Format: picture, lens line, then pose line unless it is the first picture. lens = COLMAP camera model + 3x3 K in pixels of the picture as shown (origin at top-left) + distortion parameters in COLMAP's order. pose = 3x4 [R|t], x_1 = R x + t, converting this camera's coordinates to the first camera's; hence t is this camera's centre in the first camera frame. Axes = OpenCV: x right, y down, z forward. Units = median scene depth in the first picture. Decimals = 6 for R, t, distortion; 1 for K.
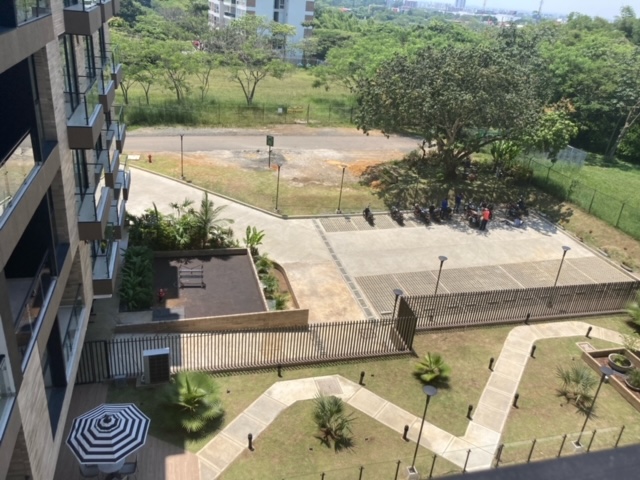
lens RADIAL K [[521.0, 0, 320.0], [0, 521.0, 240.0], [0, 0, 1]] dist [0.044470, -0.066866]
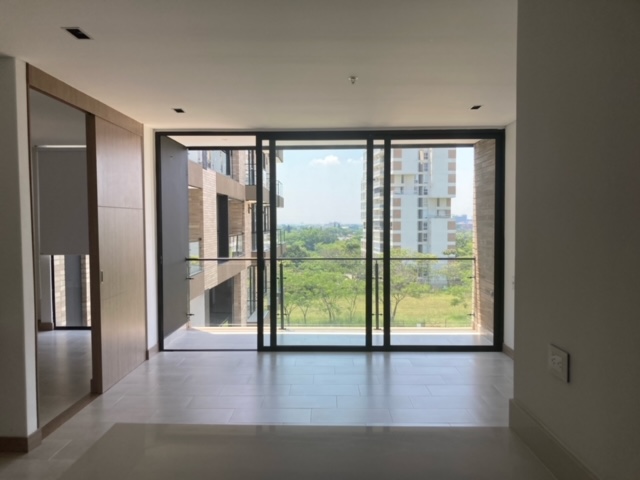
lens RADIAL K [[523.8, 0, 305.4], [0, 523.8, 253.4], [0, 0, 1]] dist [0.042026, -0.005879]
pose [[0.950465, -0.075595, -0.301500, 0.038449], [-0.048108, 0.922512, -0.382959, 0.043027], [0.307087, 0.378493, 0.873178, -0.088157]]
